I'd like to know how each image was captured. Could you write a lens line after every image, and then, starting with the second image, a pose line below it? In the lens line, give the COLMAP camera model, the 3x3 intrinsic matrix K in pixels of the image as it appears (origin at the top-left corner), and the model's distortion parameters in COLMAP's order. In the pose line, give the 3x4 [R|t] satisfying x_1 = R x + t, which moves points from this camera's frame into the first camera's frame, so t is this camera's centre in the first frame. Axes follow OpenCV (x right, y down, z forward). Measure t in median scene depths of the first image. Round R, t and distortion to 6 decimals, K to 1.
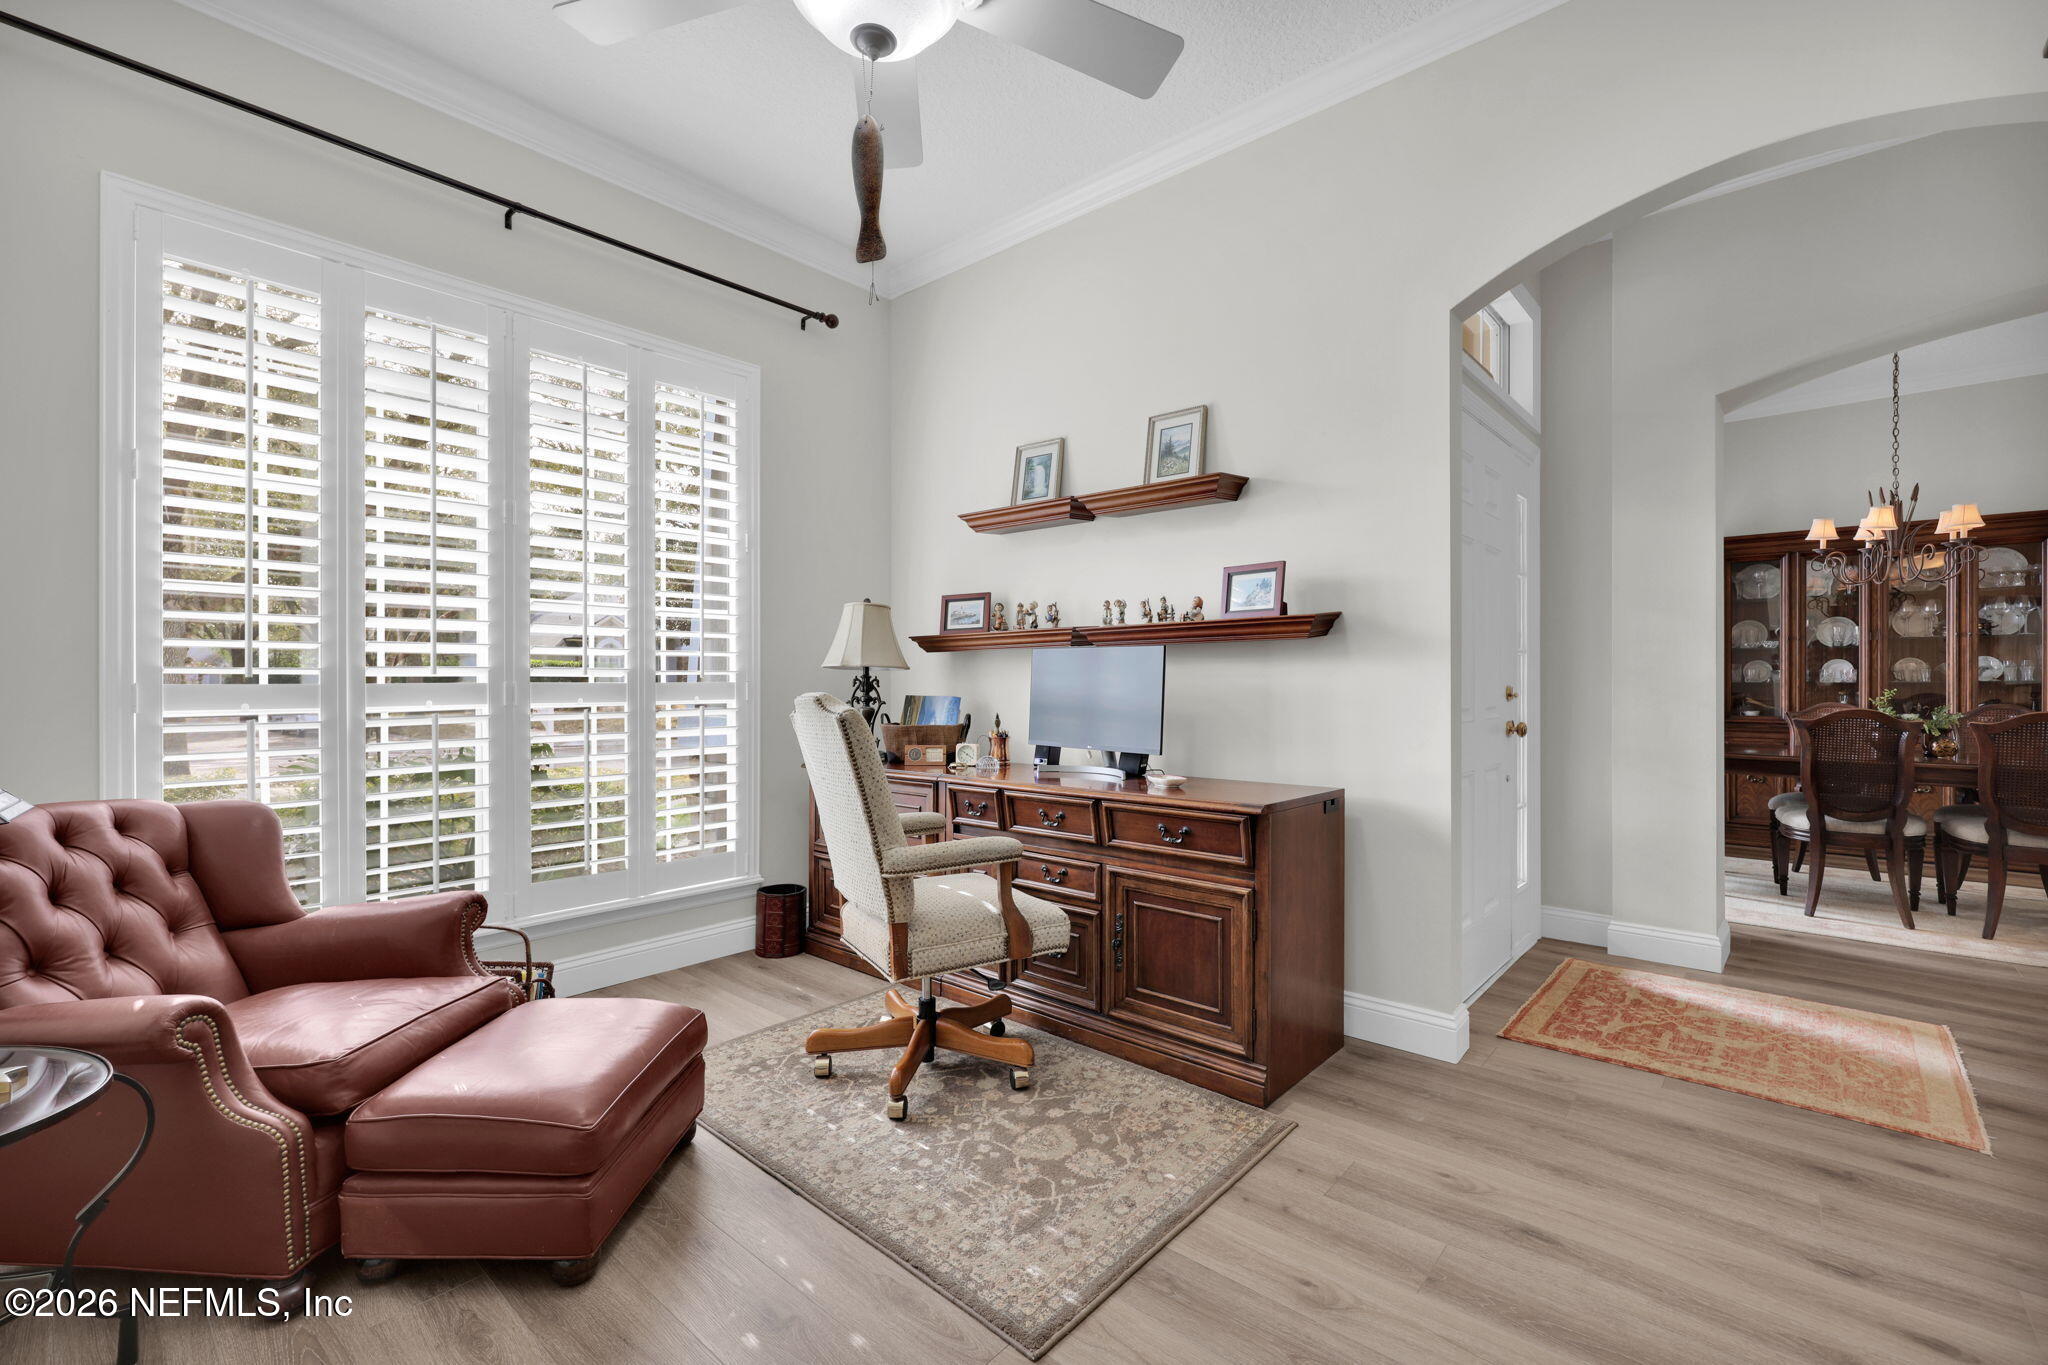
lens RADIAL K [[864.2, 0, 1042.4], [0, 864.2, 675.3], [0, 0, 1]] dist [0.002248, 0.000281]
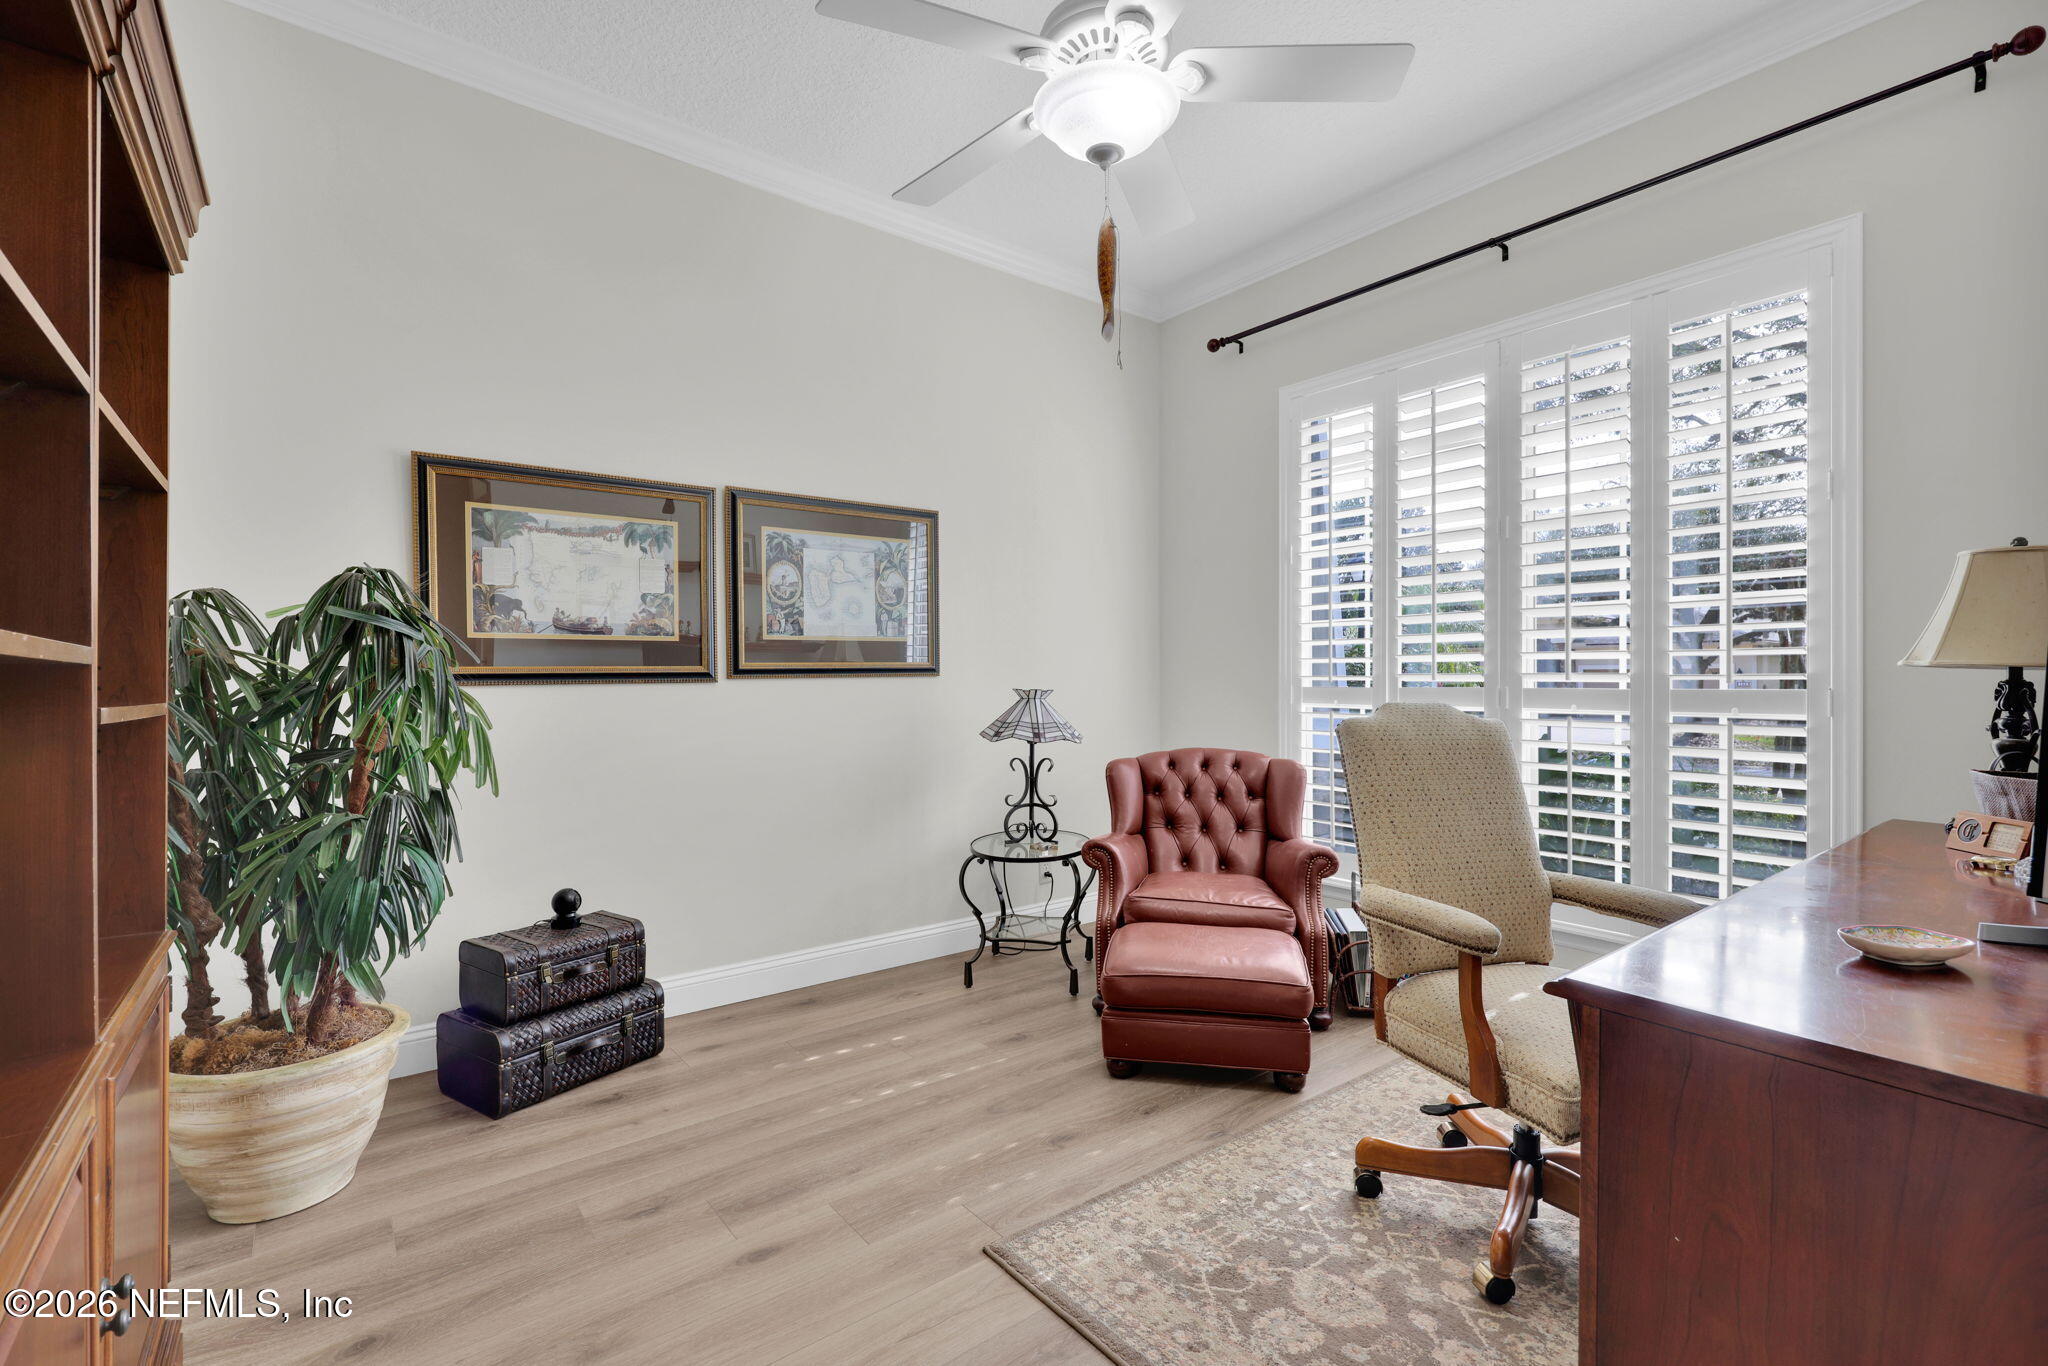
lens RADIAL K [[924.8, 0, 1031.3], [0, 924.8, 679.7], [0, 0, 1]] dist [0.000807, -0.000441]
pose [[-0.190997, -0.002468, -0.981587, 0.820730], [0.001551, 0.999995, -0.002816, 0.001473], [0.981589, -0.002060, -0.190993, 0.866408]]
